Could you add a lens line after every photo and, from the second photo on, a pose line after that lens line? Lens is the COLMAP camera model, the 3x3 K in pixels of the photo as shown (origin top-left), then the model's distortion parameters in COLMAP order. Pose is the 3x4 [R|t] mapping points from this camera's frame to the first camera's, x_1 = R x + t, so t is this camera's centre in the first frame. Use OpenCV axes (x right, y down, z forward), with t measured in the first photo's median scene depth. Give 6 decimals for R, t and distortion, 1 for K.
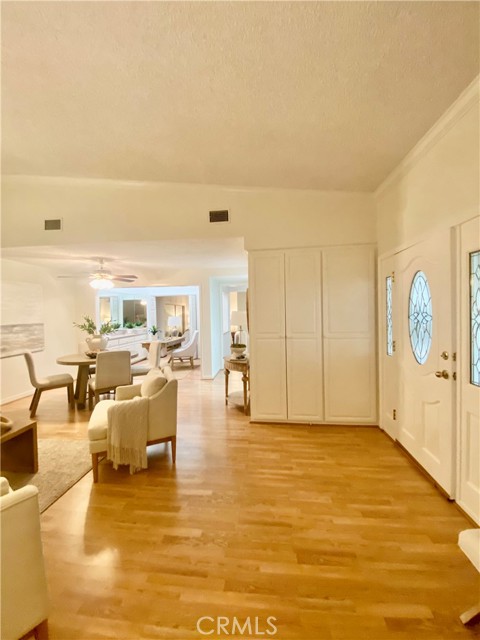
lens RADIAL K [[261.4, 0, 237.2], [0, 261.4, 318.2], [0, 0, 1]] dist [-0.003728, -0.009298]
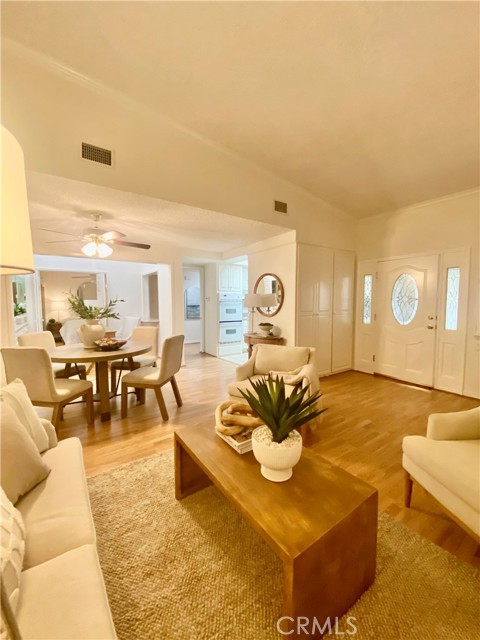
lens RADIAL K [[261.4, 0, 236.7], [0, 261.4, 321.2], [0, 0, 1]] dist [-0.003728, -0.009298]
pose [[0.757132, -0.031093, 0.652522, -1.150660], [-0.002373, 0.998729, 0.050343, 0.049638], [-0.653258, -0.039664, 0.756096, 0.316210]]
